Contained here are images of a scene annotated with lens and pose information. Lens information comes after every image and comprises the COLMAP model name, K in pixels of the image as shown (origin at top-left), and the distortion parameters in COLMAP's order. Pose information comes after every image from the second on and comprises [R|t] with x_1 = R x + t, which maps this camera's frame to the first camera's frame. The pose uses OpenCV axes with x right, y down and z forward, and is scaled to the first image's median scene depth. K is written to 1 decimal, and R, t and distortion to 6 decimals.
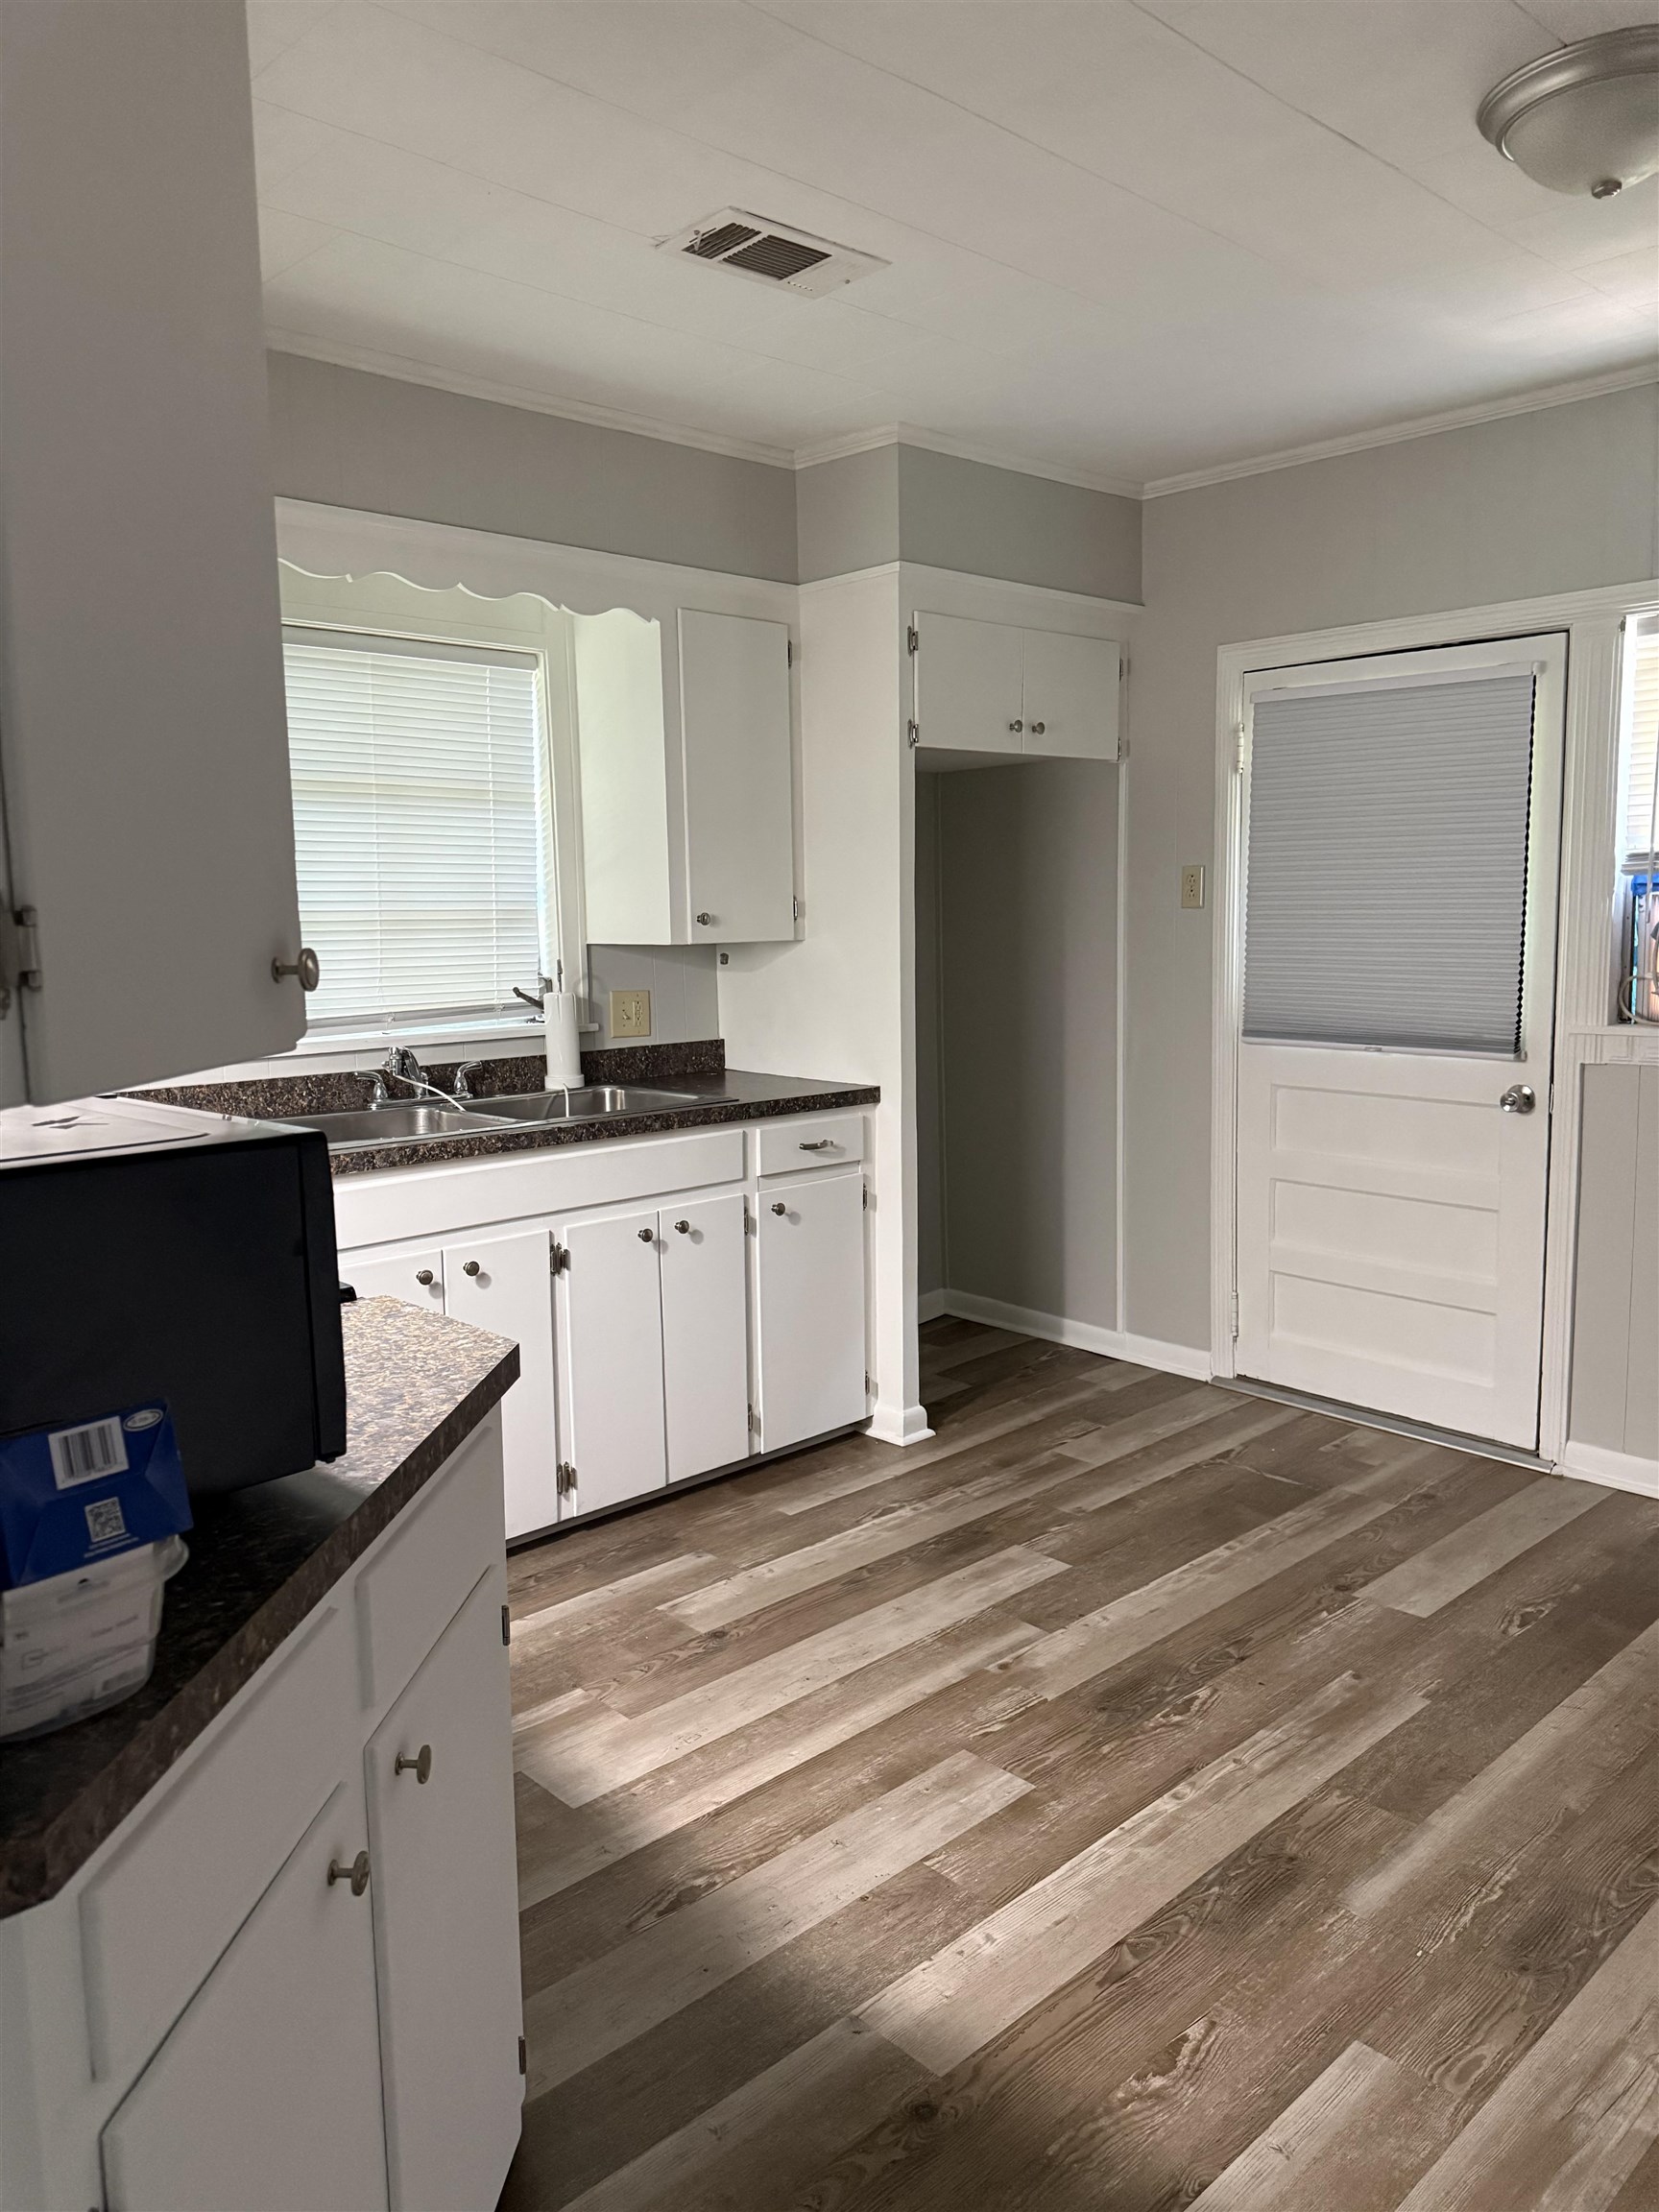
lens RADIAL K [[1572.8, 0, 826.4], [0, 1572.8, 1099.9], [0, 0, 1]] dist [0.124136, -0.191606]
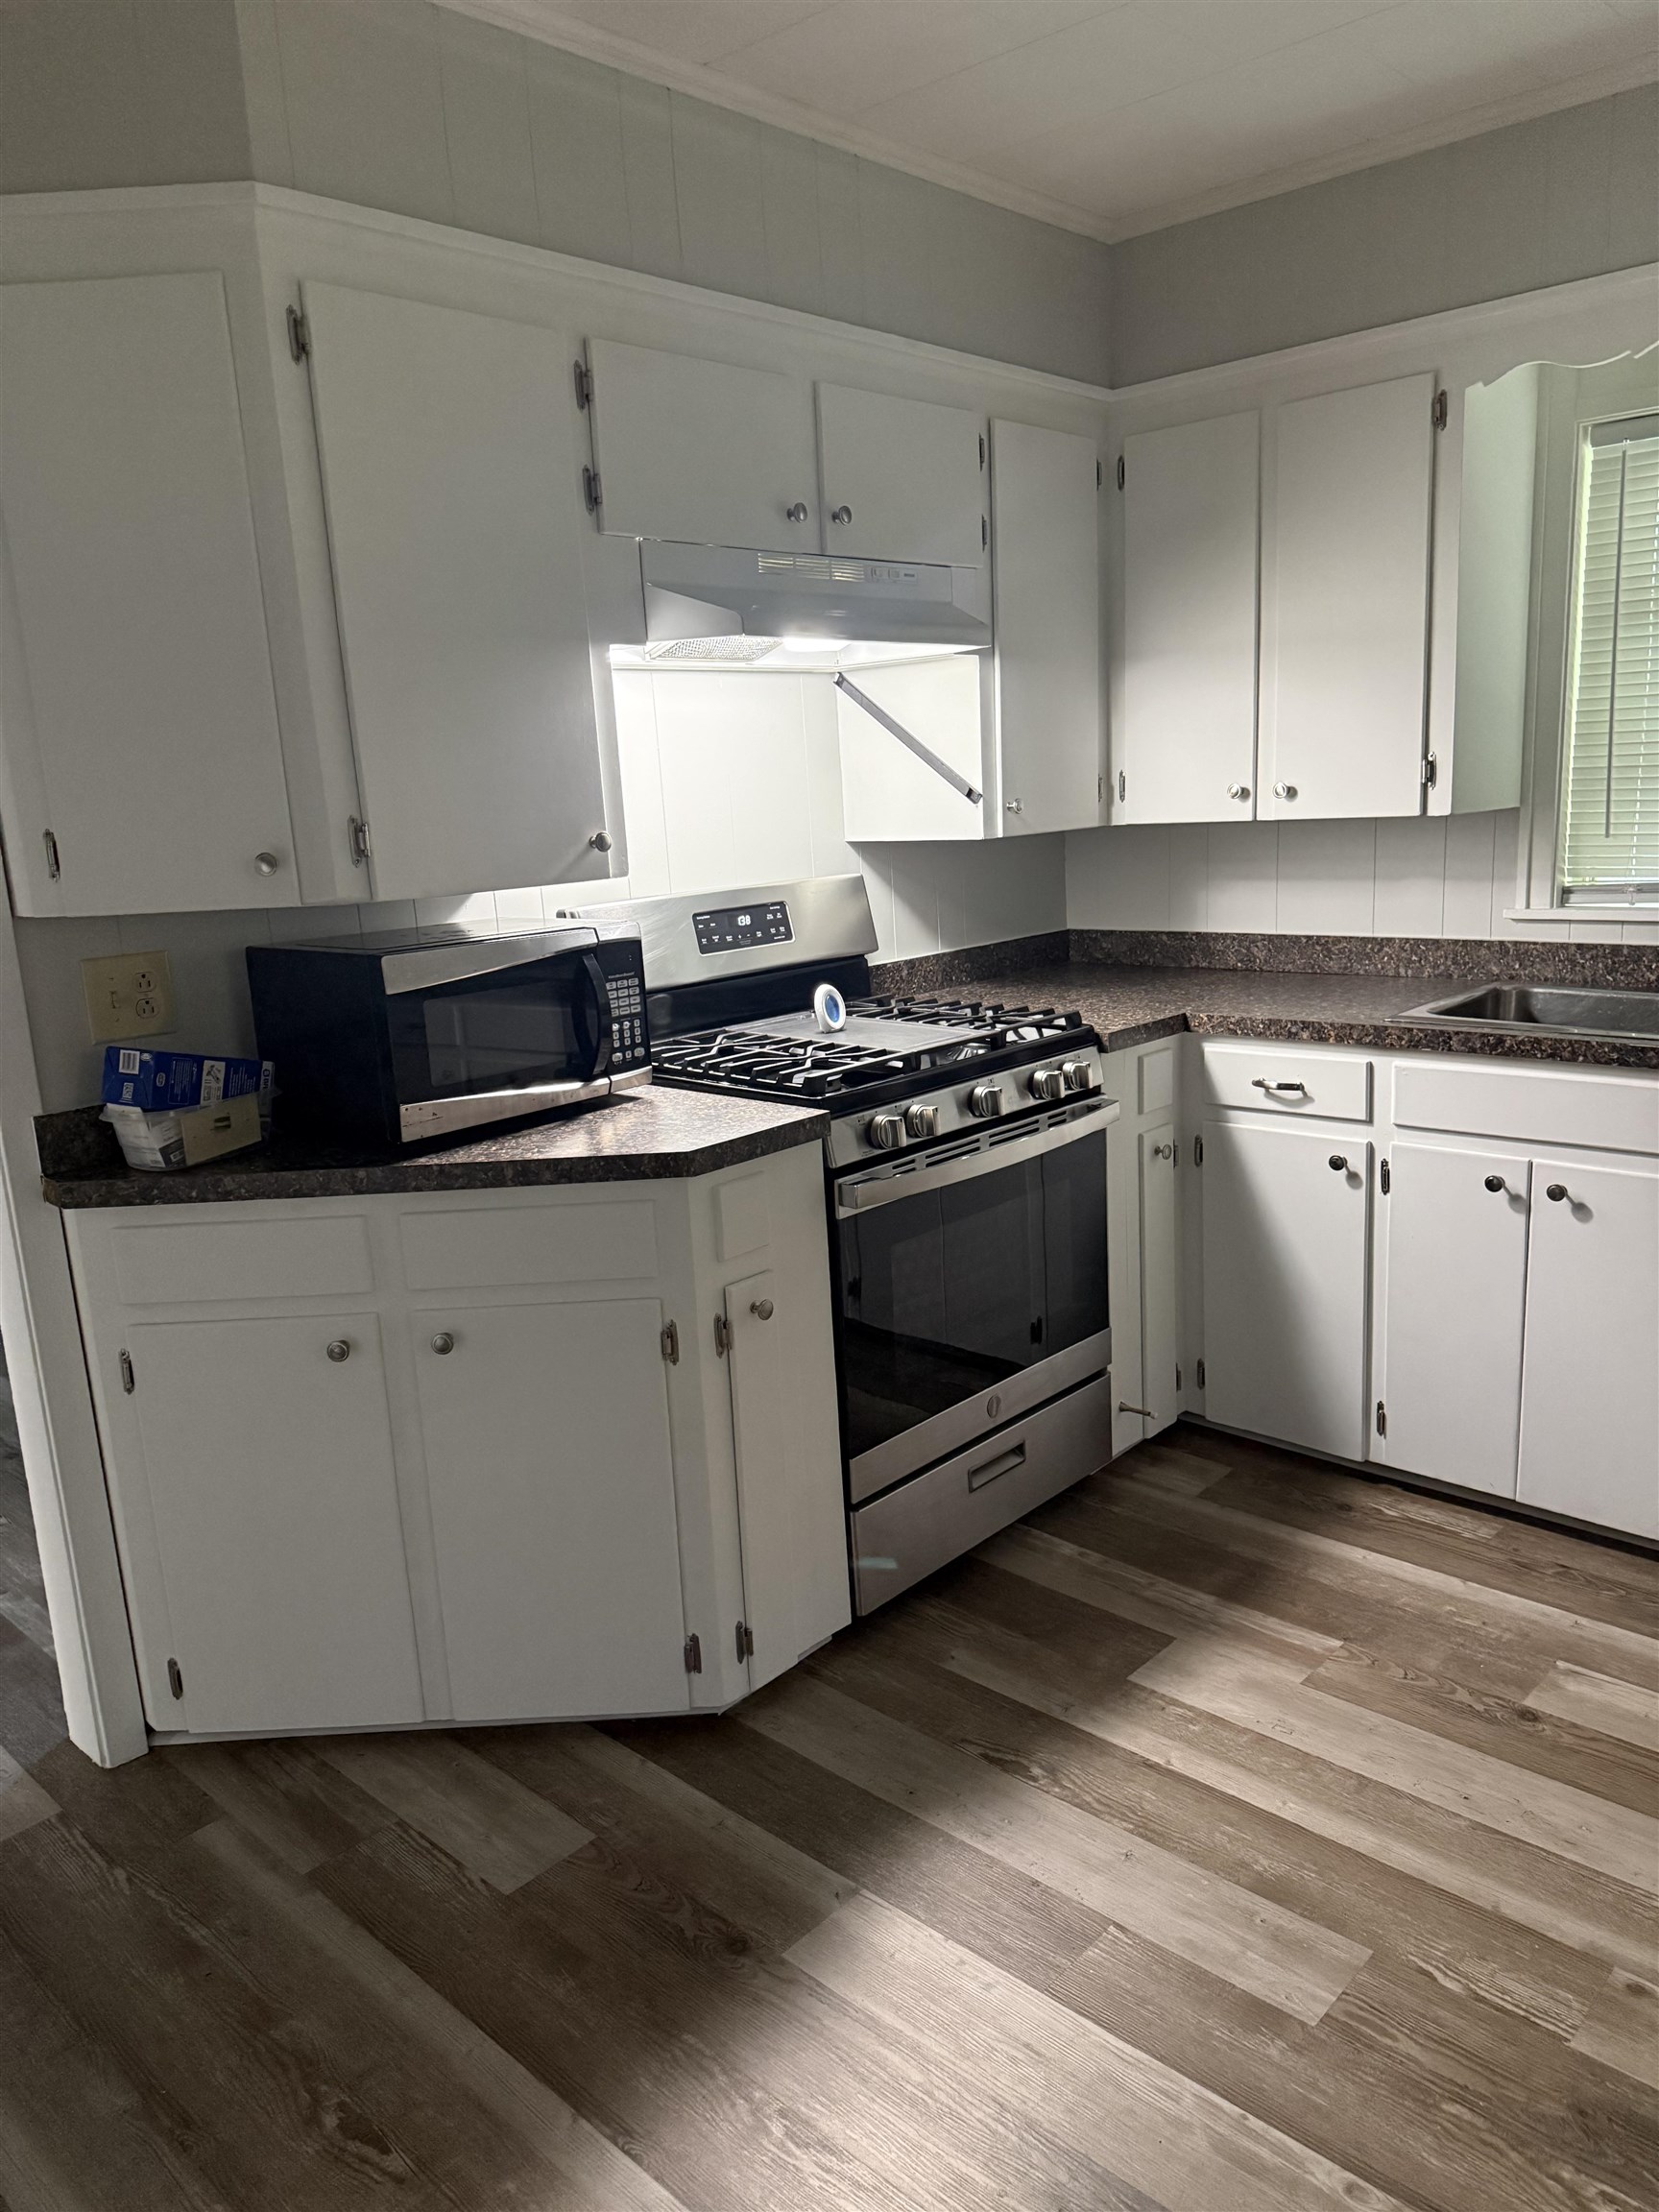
lens RADIAL K [[1576.0, 0, 832.7], [0, 1576.0, 1111.9], [0, 0, 1]] dist [0.026264, -0.022570]
pose [[0.060645, 0.219366, -0.973756, 0.531624], [-0.076802, 0.973685, 0.214567, -0.081827], [0.995200, 0.061774, 0.075897, 0.513758]]
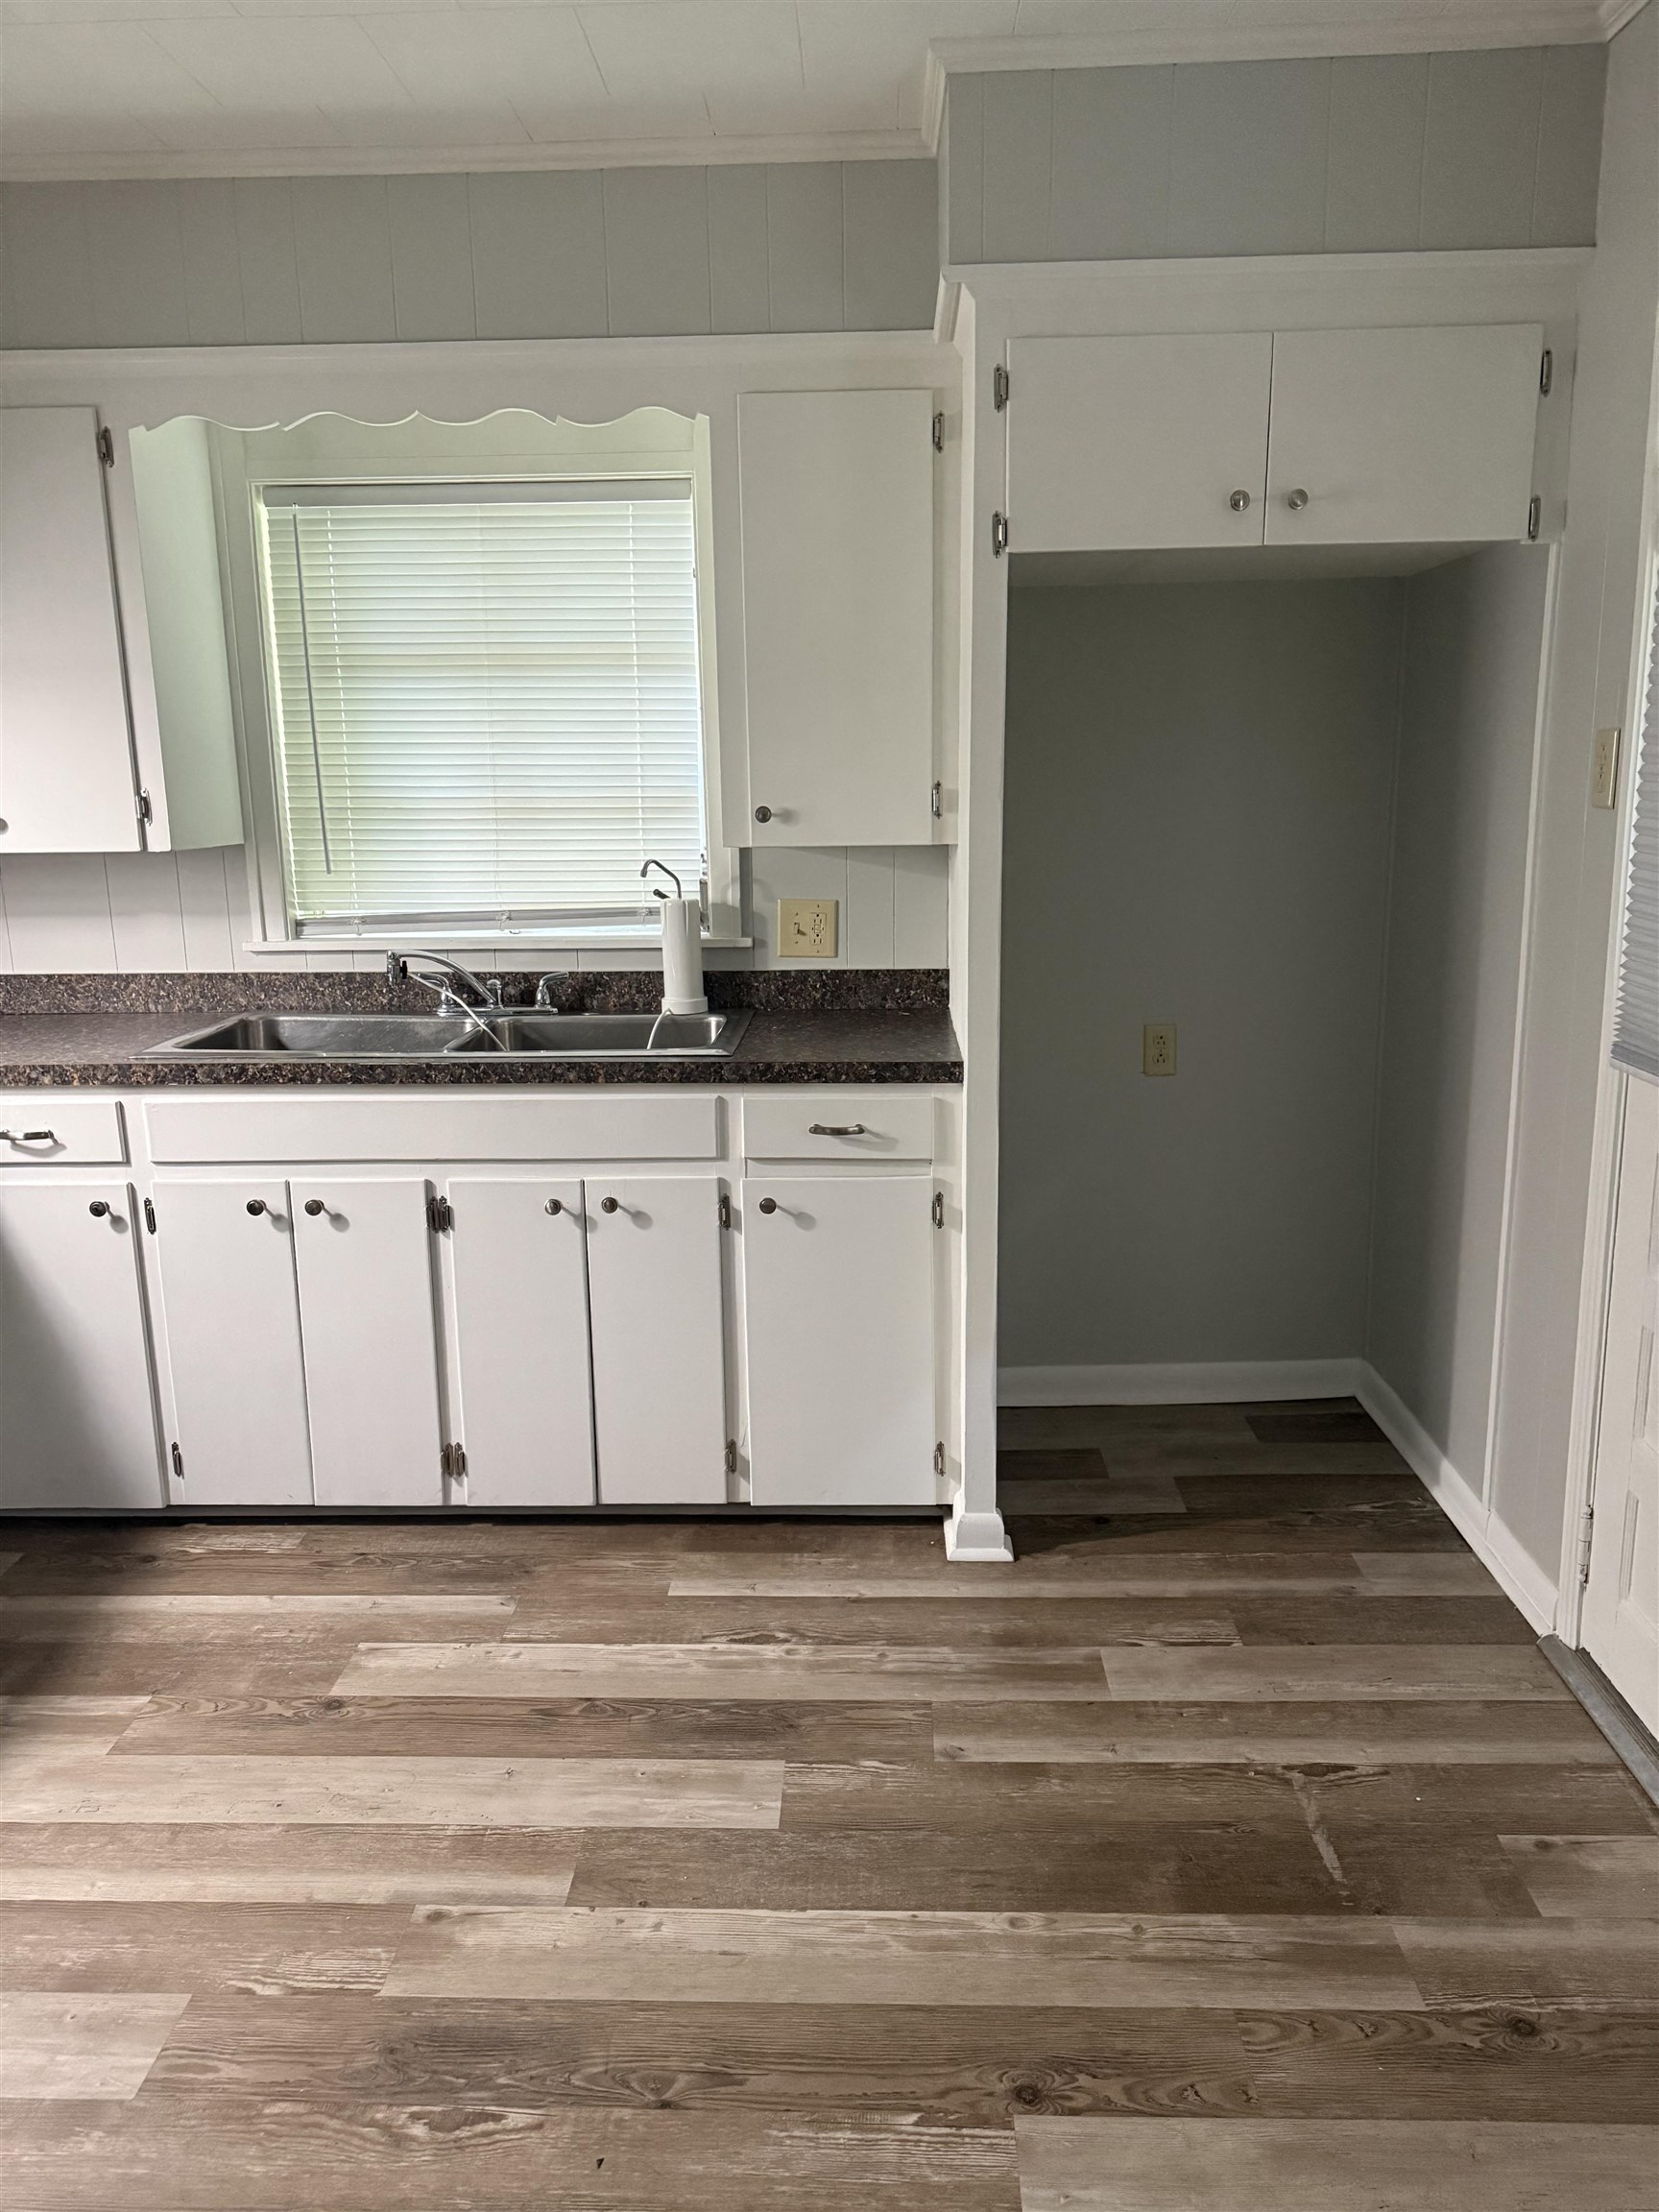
lens RADIAL K [[1576.0, 0, 832.7], [0, 1576.0, 1111.9], [0, 0, 1]] dist [0.026264, -0.022570]
pose [[0.703414, 0.155937, -0.693464, 0.557462], [-0.087730, 0.987225, 0.133005, -0.086039], [0.705345, -0.032720, 0.708109, 0.539270]]
